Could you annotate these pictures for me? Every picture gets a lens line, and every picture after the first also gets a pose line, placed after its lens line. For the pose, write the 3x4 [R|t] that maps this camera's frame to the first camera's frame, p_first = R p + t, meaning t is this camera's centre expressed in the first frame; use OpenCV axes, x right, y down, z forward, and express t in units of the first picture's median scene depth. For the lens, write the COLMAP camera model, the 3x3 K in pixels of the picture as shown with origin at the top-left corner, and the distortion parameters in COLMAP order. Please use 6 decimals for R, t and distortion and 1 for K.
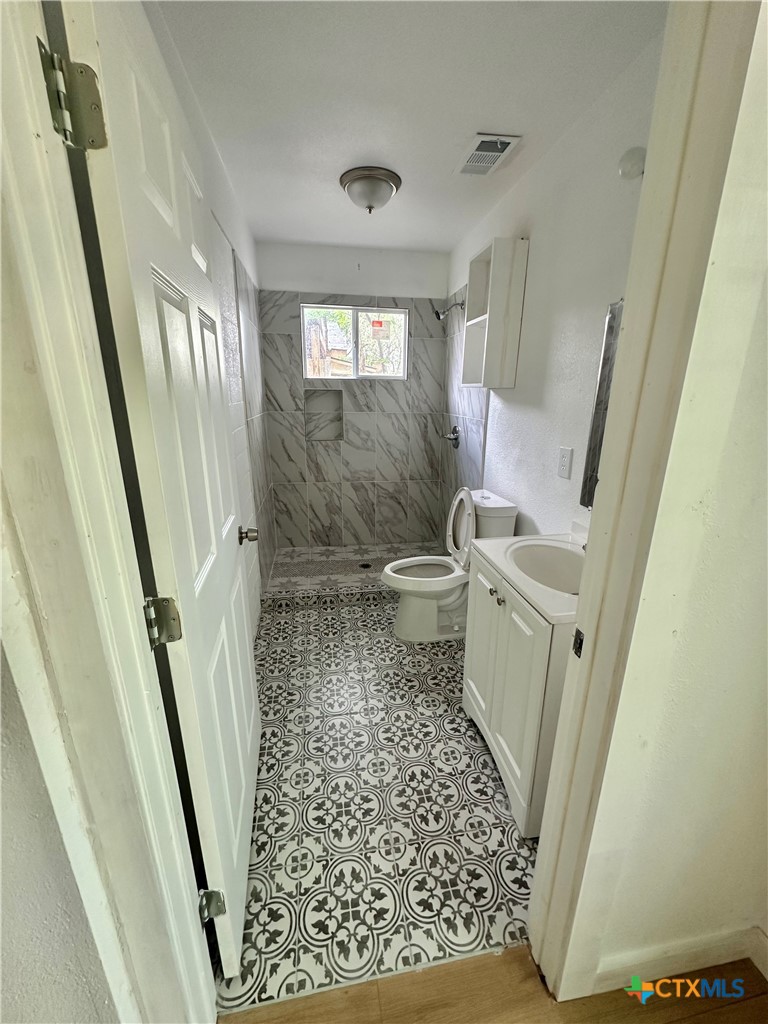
lens RADIAL K [[410.4, 0, 388.4], [0, 410.4, 508.5], [0, 0, 1]] dist [-0.000806, 0.000113]
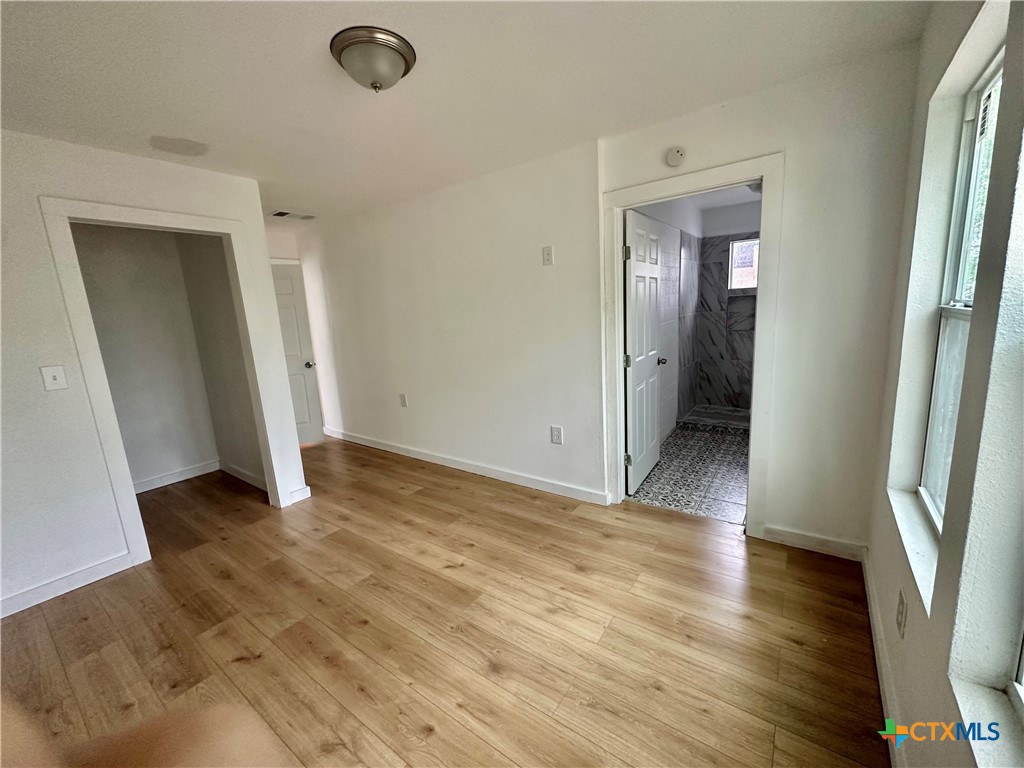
lens RADIAL K [[410.4, 0, 512.0], [0, 410.4, 384.0], [0, 0, 1]] dist [-0.000806, 0.000113]
pose [[0.696256, 0.083547, -0.712914, 0.494421], [-0.137754, 0.990294, -0.018481, 0.234170], [0.704451, 0.111074, 0.701008, -0.821798]]
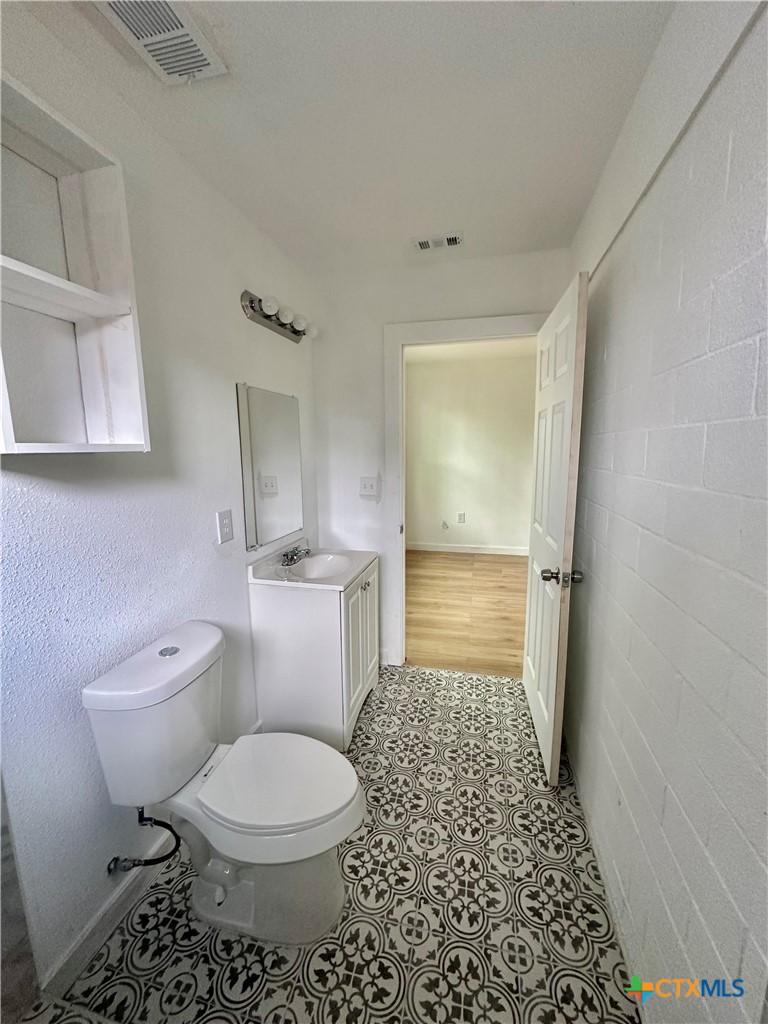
lens RADIAL K [[410.4, 0, 388.4], [0, 410.4, 508.5], [0, 0, 1]] dist [-0.000806, 0.000113]
pose [[-0.921380, -0.038608, 0.386740, -0.243568], [0.129916, 0.907224, 0.400084, -0.395149], [-0.366306, 0.418873, -0.830882, 1.318485]]
